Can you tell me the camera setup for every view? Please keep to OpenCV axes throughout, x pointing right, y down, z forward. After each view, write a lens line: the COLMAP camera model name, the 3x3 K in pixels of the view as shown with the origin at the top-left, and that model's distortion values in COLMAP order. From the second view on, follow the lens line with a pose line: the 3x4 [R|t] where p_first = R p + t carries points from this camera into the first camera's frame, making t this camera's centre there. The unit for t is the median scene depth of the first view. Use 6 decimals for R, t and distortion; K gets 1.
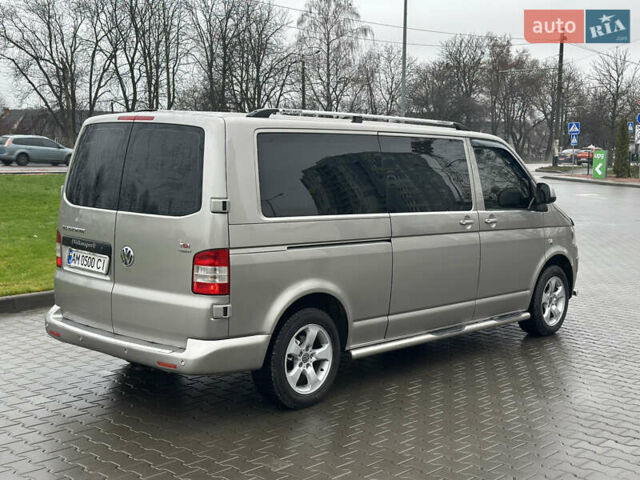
lens RADIAL K [[877.4, 0, 320.0], [0, 877.4, 240.0], [0, 0, 1]] dist [0.147034, -0.027503]
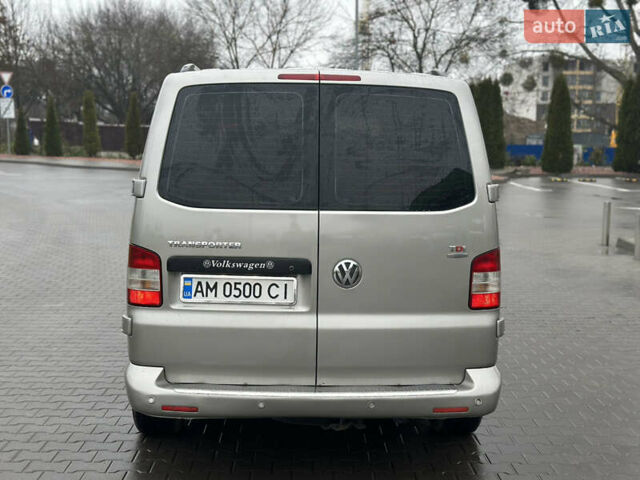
lens RADIAL K [[877.4, 0, 320.0], [0, 877.4, 240.0], [0, 0, 1]] dist [0.147034, -0.027503]
pose [[0.713149, -0.088529, 0.695400, -0.713403], [0.076123, 0.995907, 0.048720, -0.043714], [-0.696867, 0.018191, 0.716970, 0.504577]]
